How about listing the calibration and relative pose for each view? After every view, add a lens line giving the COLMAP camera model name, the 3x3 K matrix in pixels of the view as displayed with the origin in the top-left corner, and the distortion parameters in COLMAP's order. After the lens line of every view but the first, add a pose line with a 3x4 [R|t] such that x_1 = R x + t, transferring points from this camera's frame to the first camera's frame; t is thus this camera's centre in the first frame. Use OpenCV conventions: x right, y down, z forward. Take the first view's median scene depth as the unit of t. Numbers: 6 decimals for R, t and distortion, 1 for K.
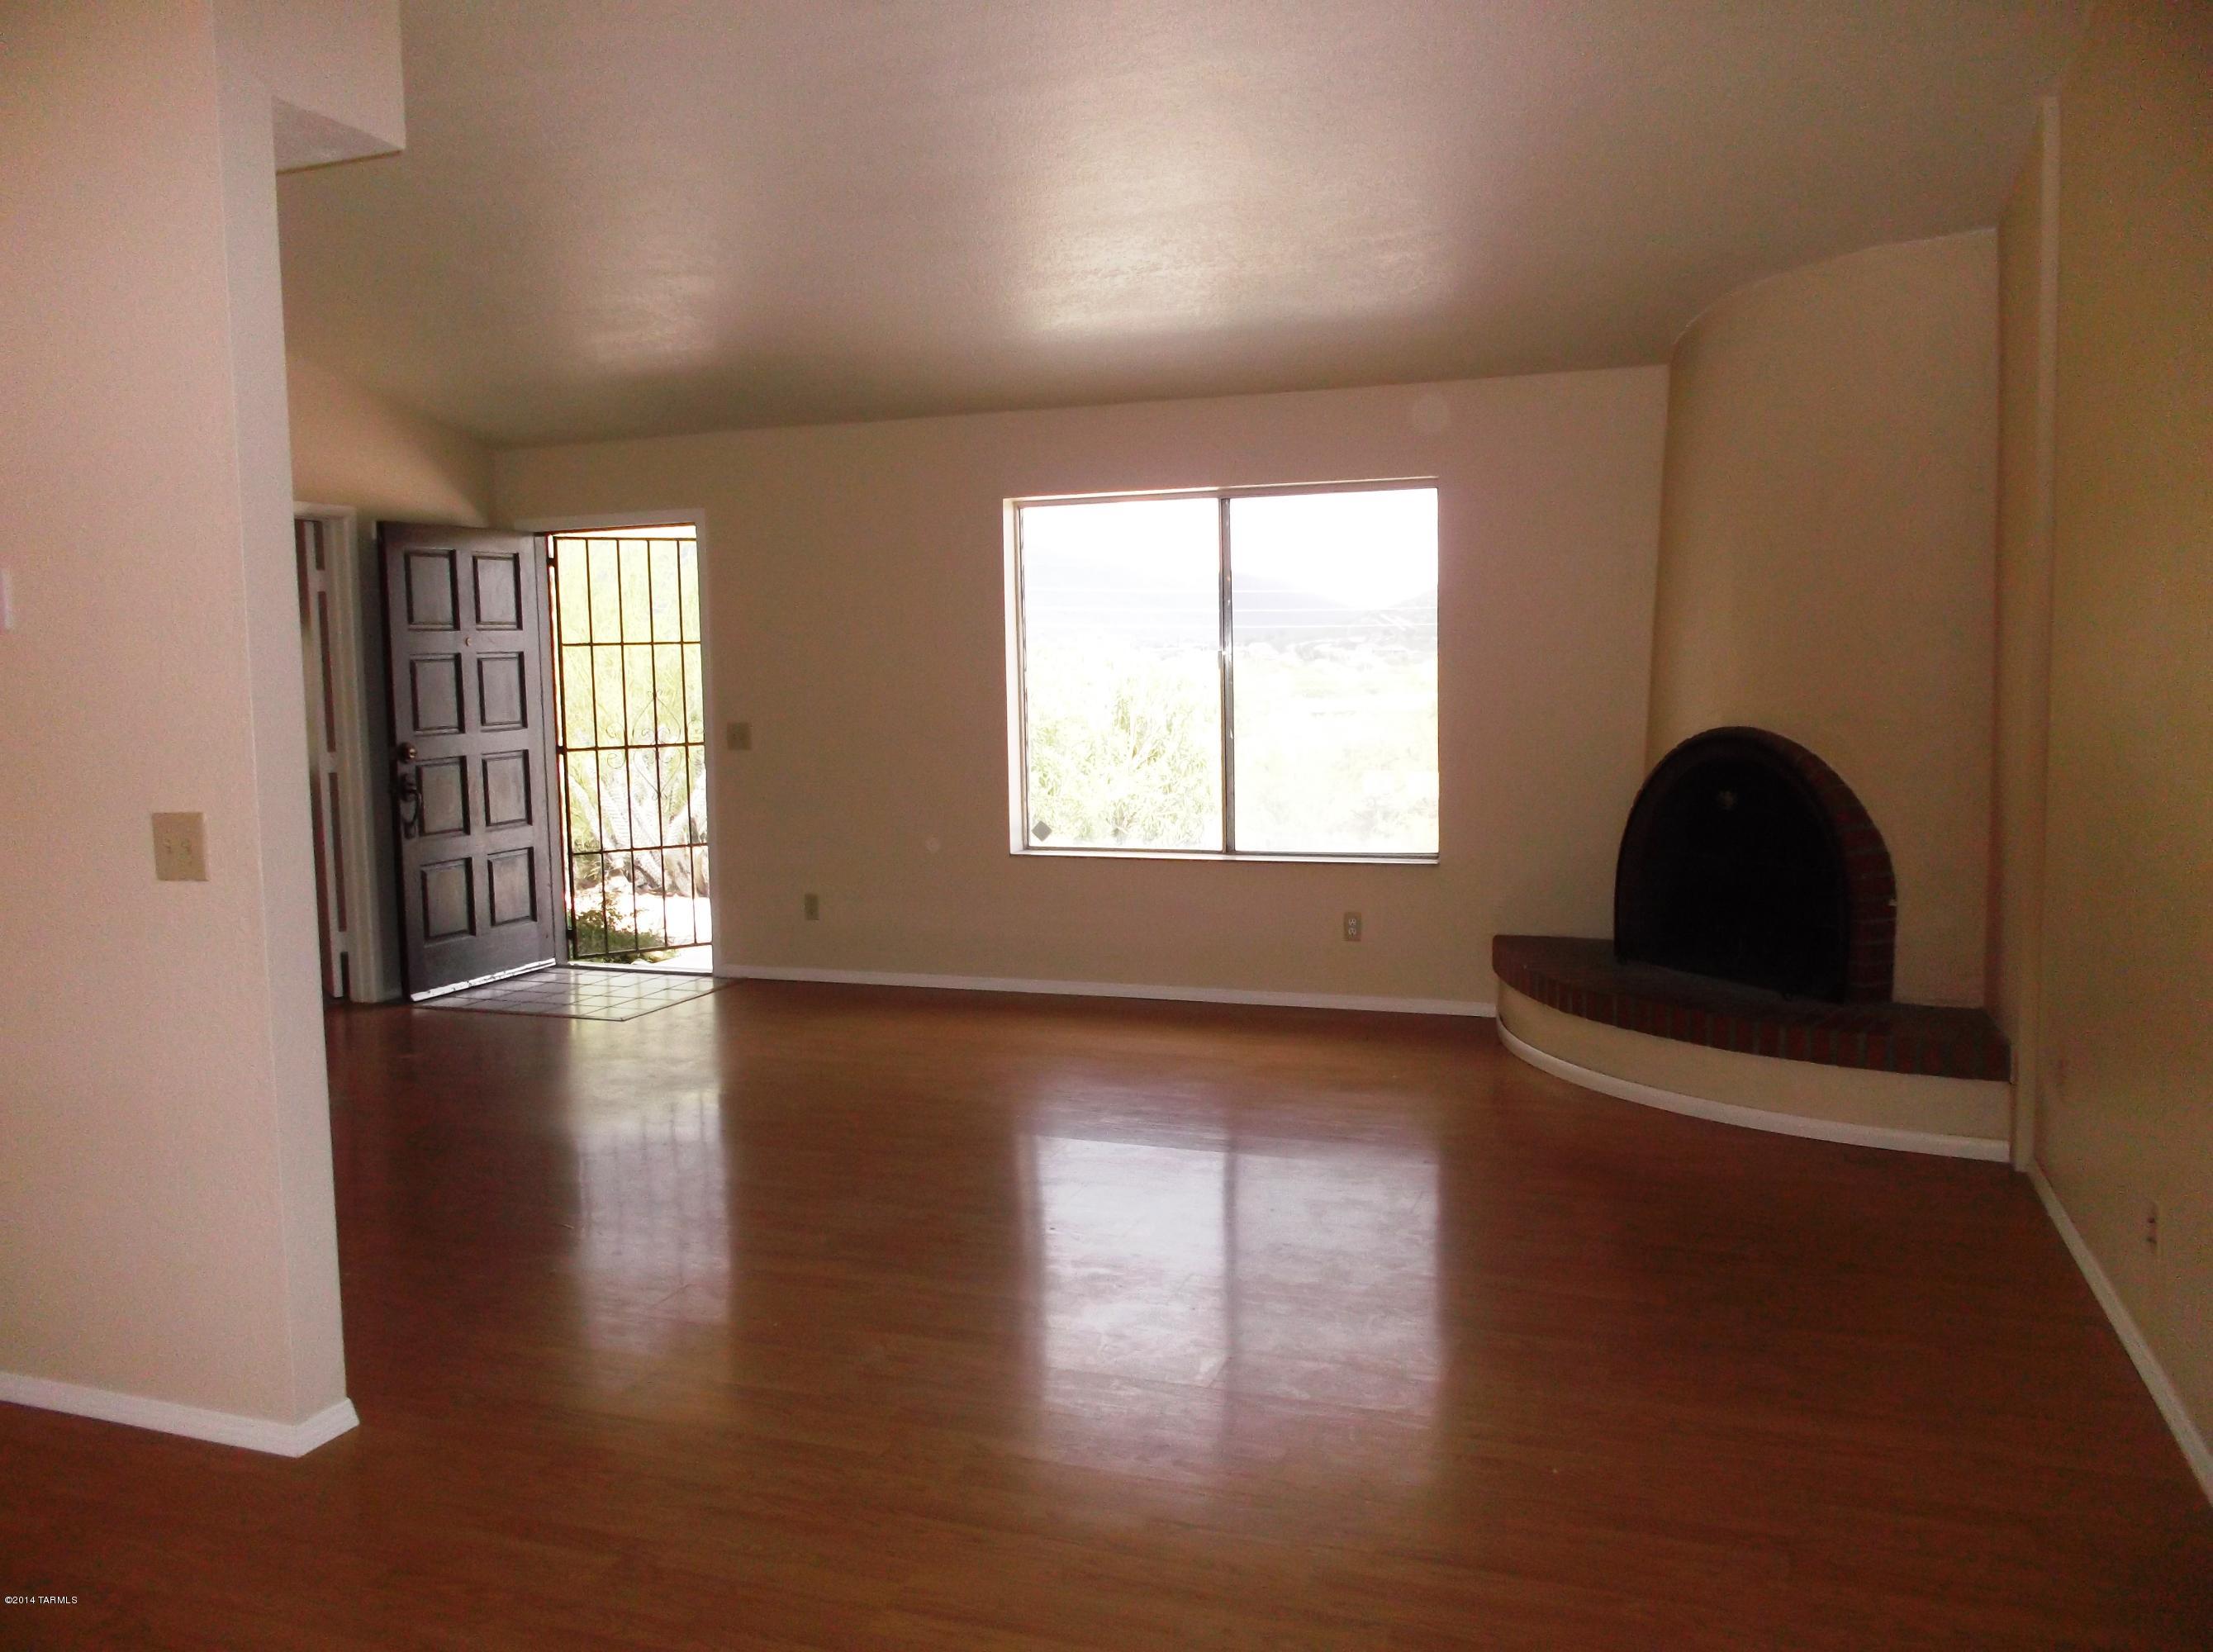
lens RADIAL K [[1738.6, 0, 1106.9], [0, 1738.6, 794.4], [0, 0, 1]] dist [-0.004783, 0.000357]
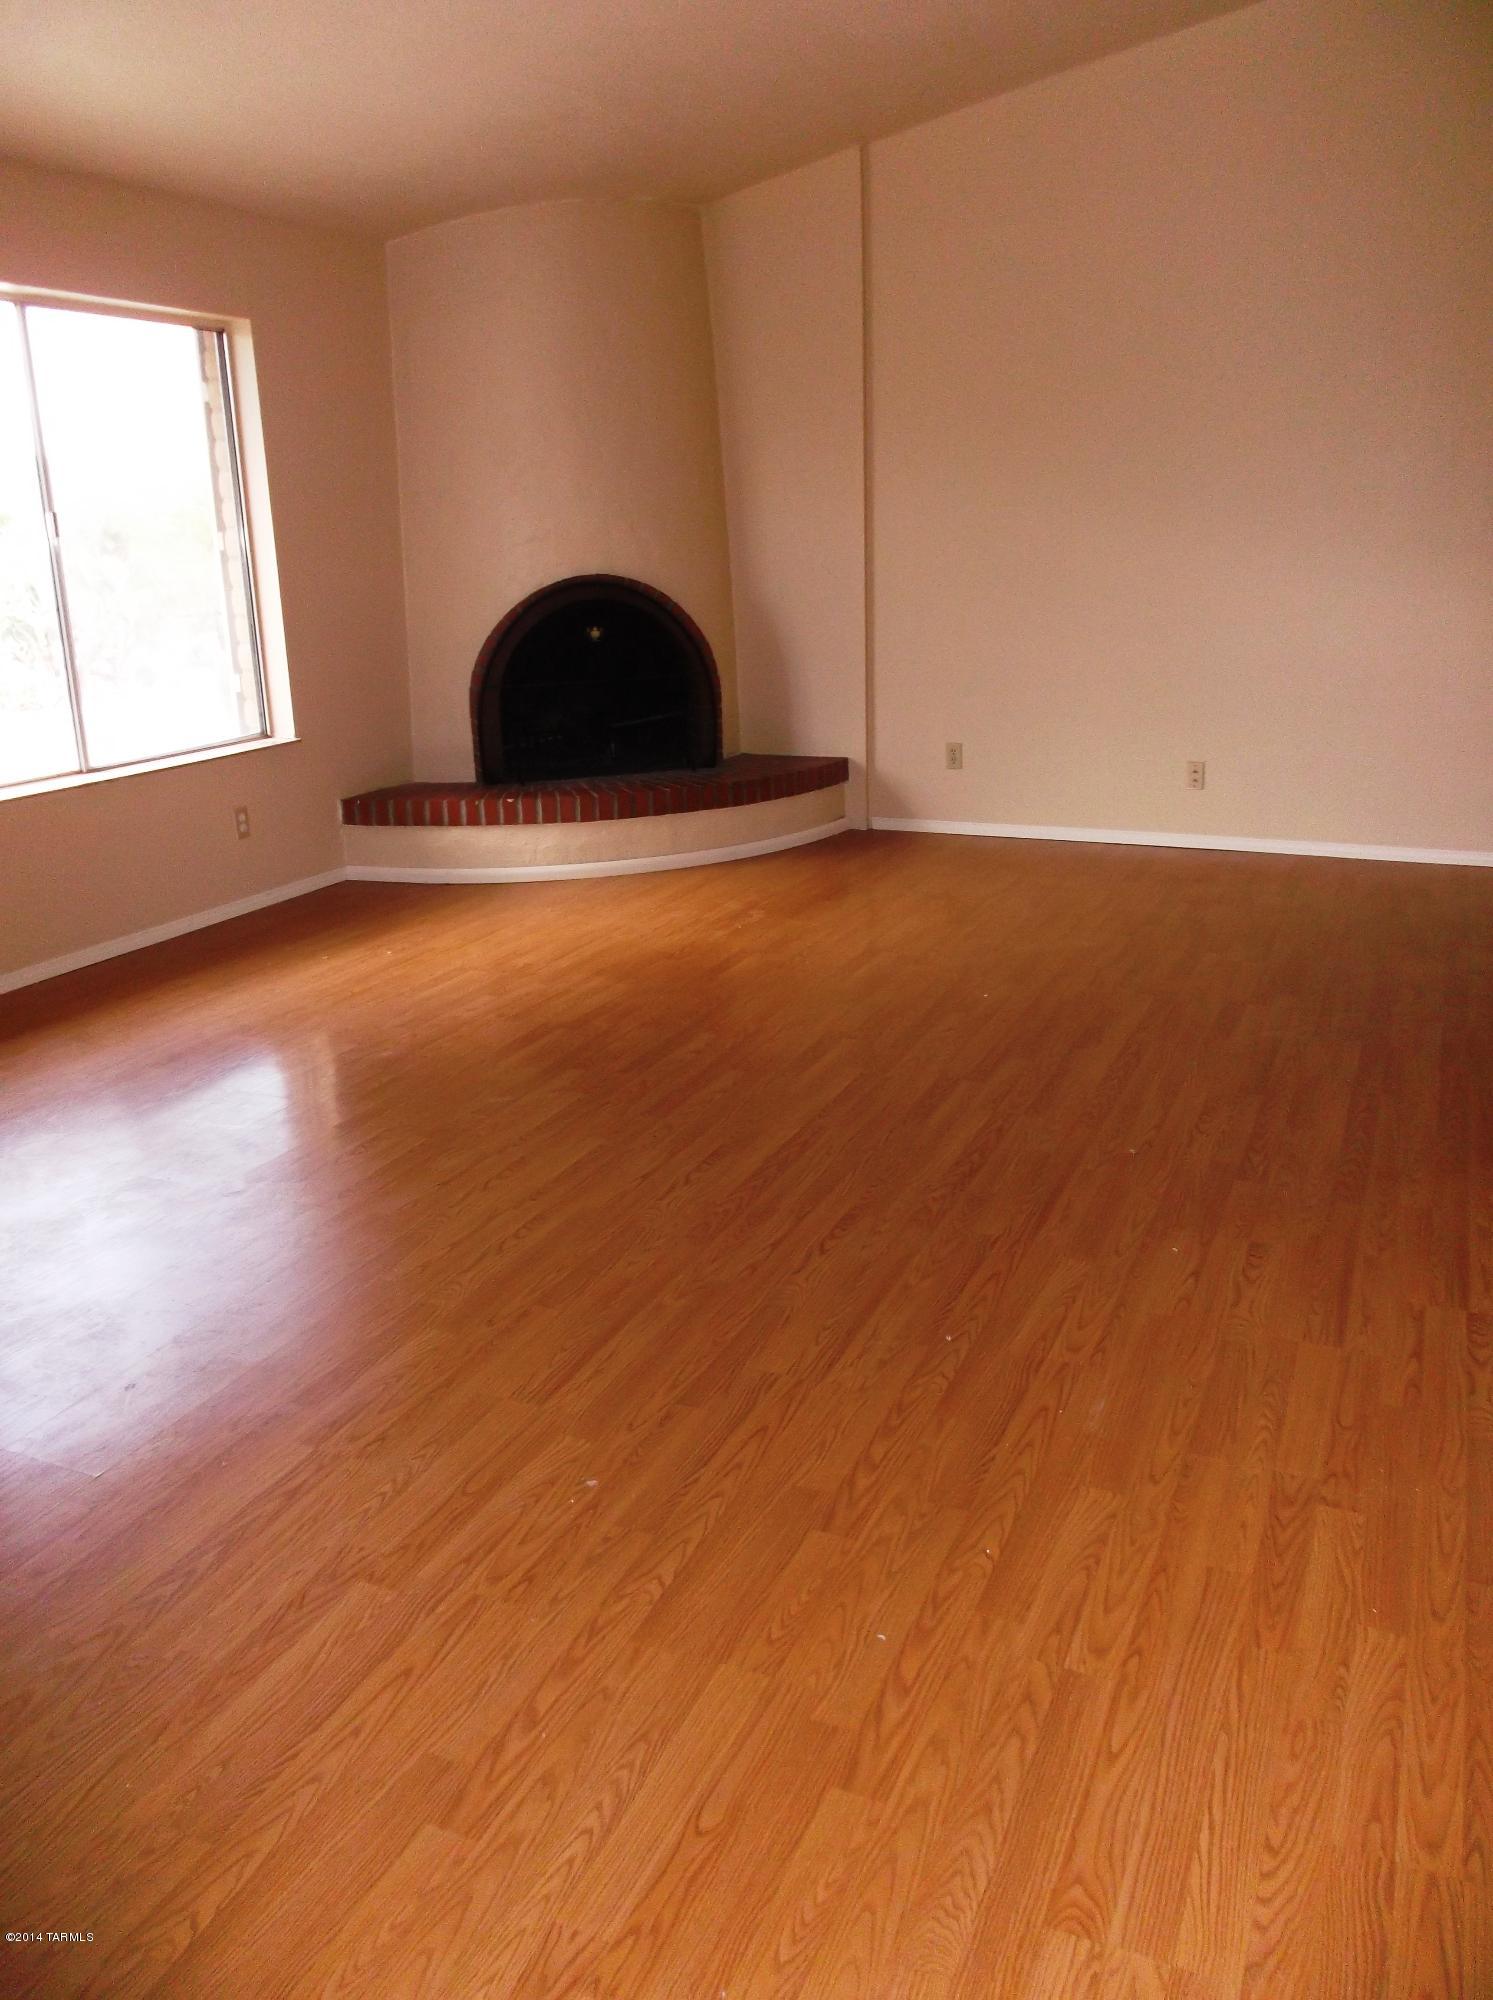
lens RADIAL K [[1532.1, 0, 777.5], [0, 1532.1, 997.7], [0, 0, 1]] dist [-0.003052, 0.001843]
pose [[0.054286, -0.275889, 0.959655, -0.793663], [0.100827, 0.957675, 0.269616, -0.031283], [-0.993422, 0.082122, 0.079805, 0.802730]]
